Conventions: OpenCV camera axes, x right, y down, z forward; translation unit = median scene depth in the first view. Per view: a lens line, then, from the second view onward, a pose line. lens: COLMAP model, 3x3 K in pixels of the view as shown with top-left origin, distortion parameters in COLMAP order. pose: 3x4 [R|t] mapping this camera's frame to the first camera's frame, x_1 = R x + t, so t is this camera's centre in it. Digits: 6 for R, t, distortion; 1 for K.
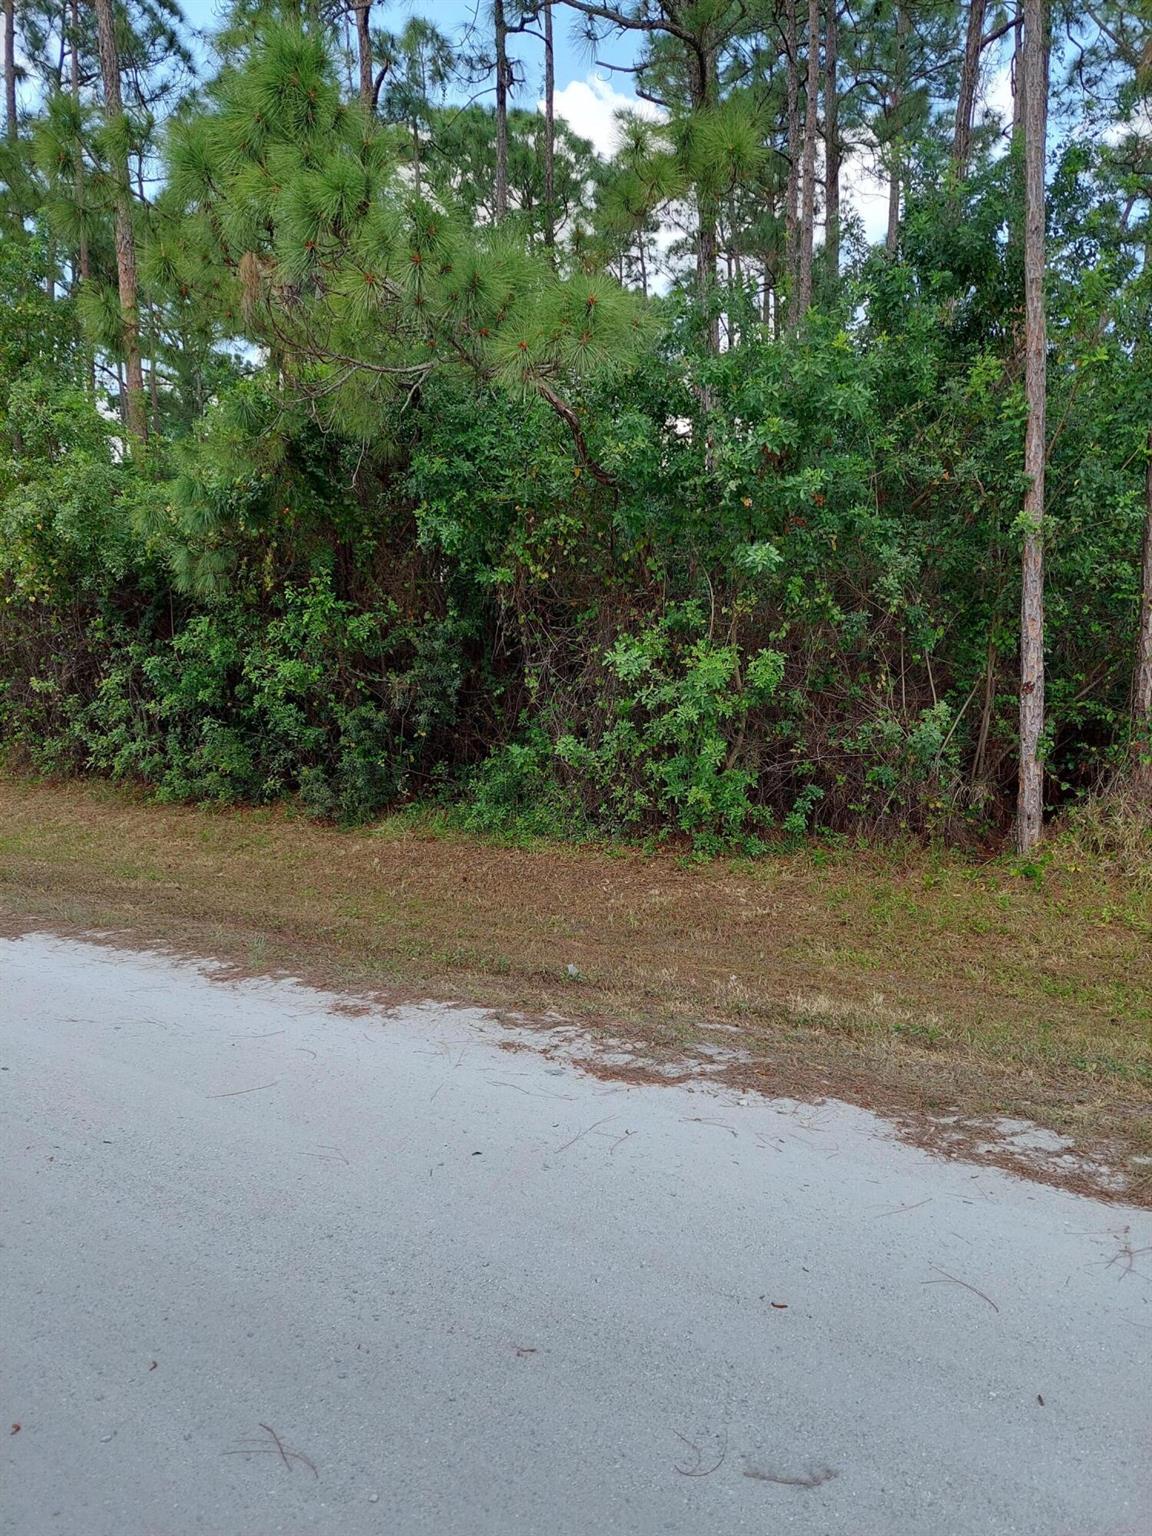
lens RADIAL K [[1106.4, 0, 592.4], [0, 1106.4, 785.1], [0, 0, 1]] dist [0.069099, -0.061016]
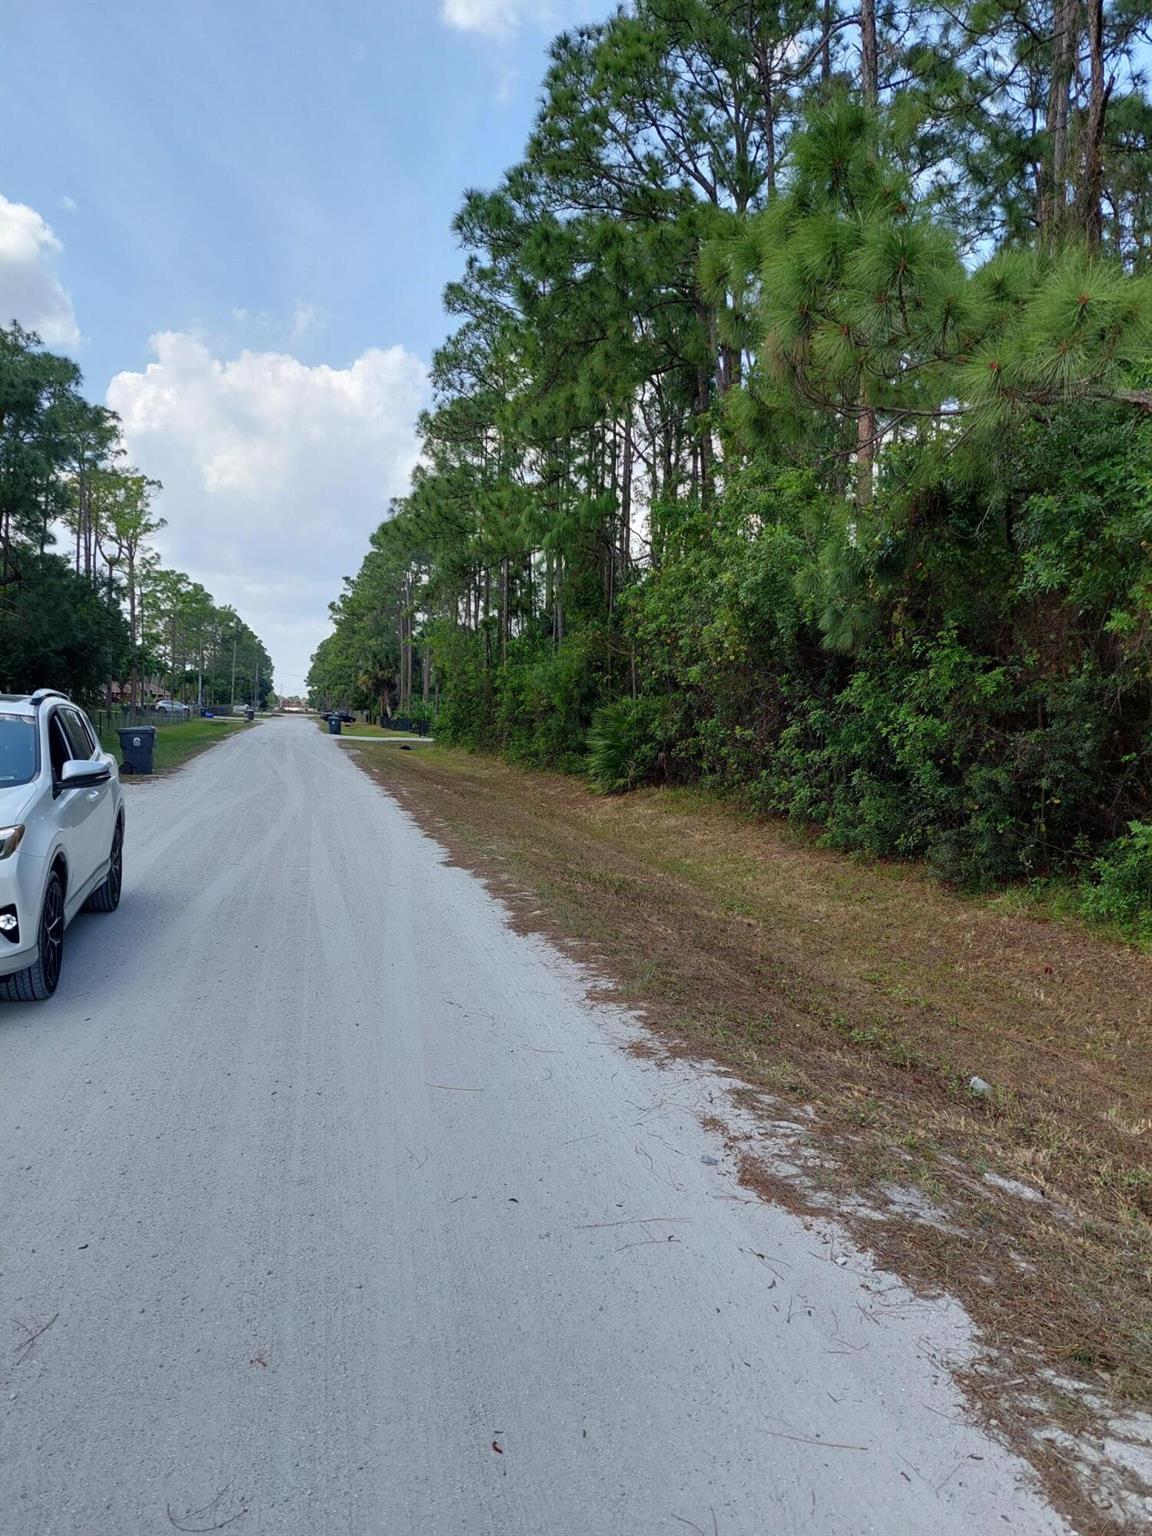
lens RADIAL K [[1106.4, 0, 588.7], [0, 1106.4, 778.2], [0, 0, 1]] dist [0.069099, -0.061016]
pose [[0.738691, 0.066475, -0.670758, 0.181282], [-0.105132, 0.994309, -0.017240, -0.010161], [0.665795, 0.083252, 0.741476, 0.084828]]
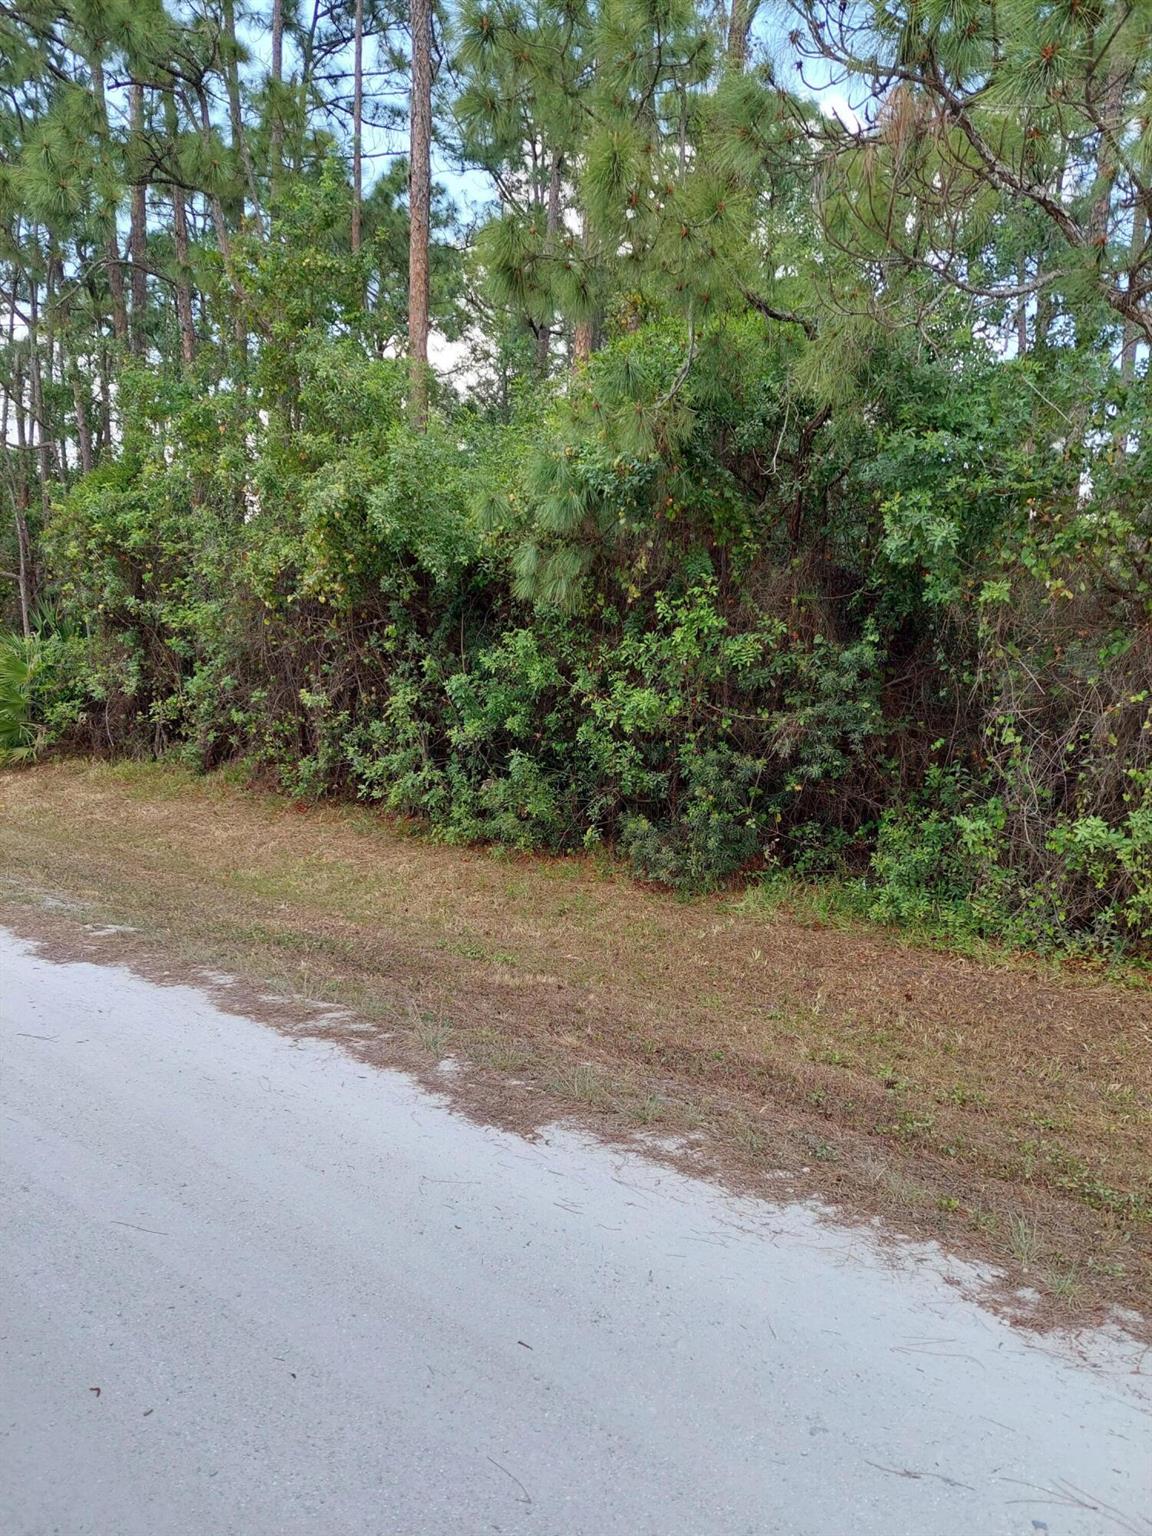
lens RADIAL K [[1106.4, 0, 579.6], [0, 1106.4, 791.1], [0, 0, 1]] dist [0.069099, -0.061016]
pose [[0.992900, 0.061371, -0.101902, -0.240265], [-0.062371, 0.998031, -0.006653, -0.030754], [0.101293, 0.012961, 0.994772, 0.205388]]
